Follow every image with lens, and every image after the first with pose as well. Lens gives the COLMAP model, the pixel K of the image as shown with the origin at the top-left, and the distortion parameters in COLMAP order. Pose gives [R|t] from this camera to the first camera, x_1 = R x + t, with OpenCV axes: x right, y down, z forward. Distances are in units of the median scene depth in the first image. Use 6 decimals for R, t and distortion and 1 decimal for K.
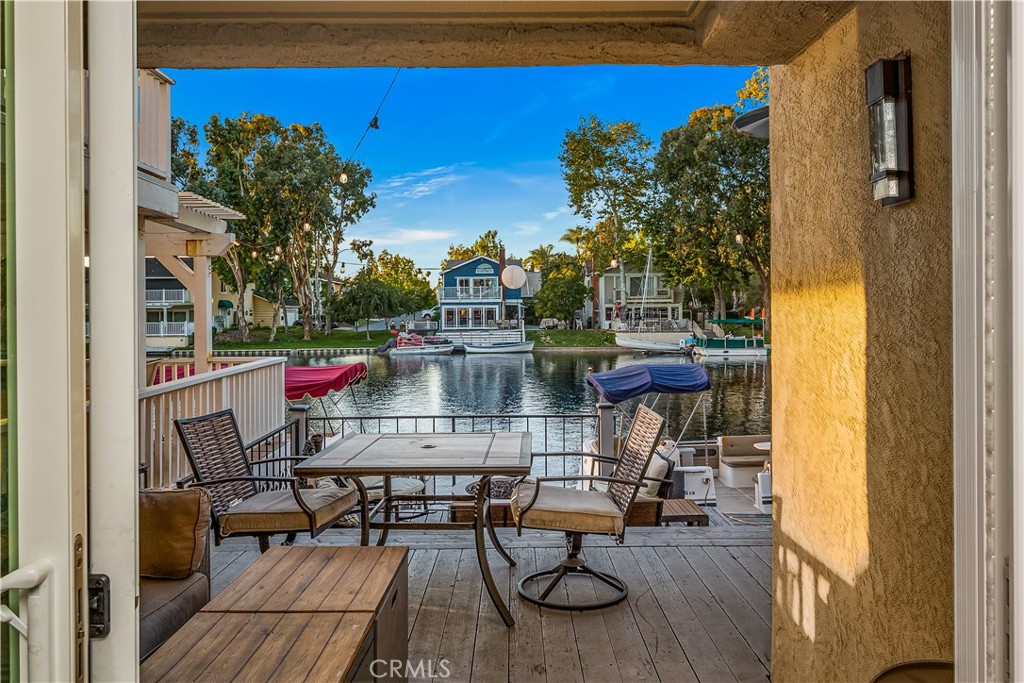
lens RADIAL K [[505.2, 0, 509.7], [0, 505.2, 342.6], [0, 0, 1]] dist [0.002848, -0.001278]
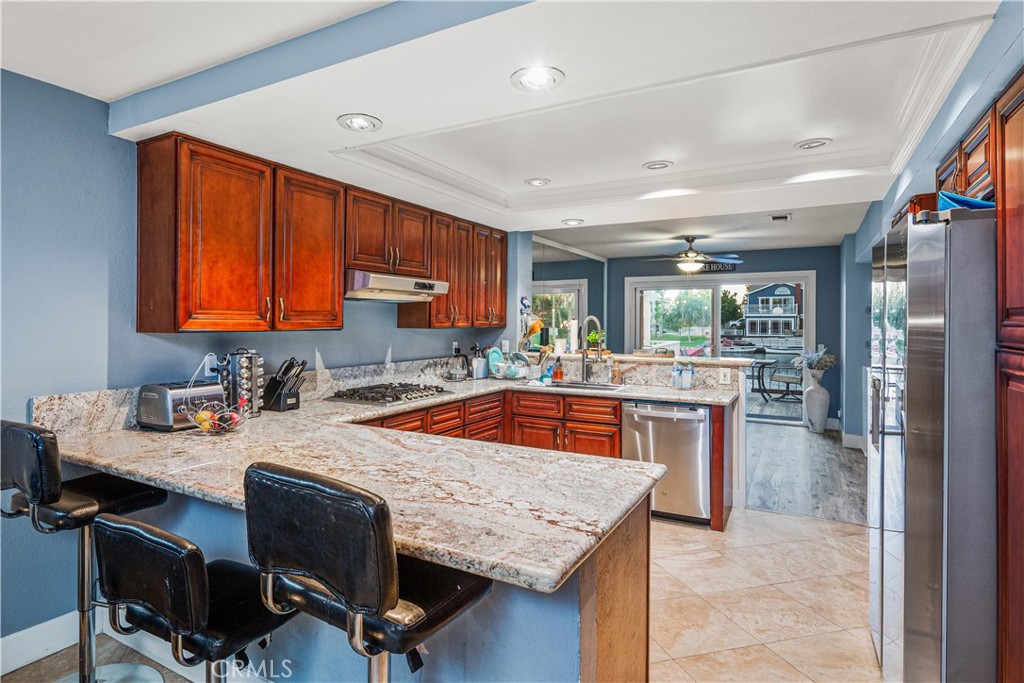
lens RADIAL K [[544.9, 0, 481.7], [0, 544.9, 321.0], [0, 0, 1]] dist [0.002261, 0.000617]
pose [[0.849369, 0.010700, -0.527690, 0.035079], [-0.006056, 0.999926, 0.010529, -0.077114], [0.527764, -0.005747, 0.849372, -0.619881]]
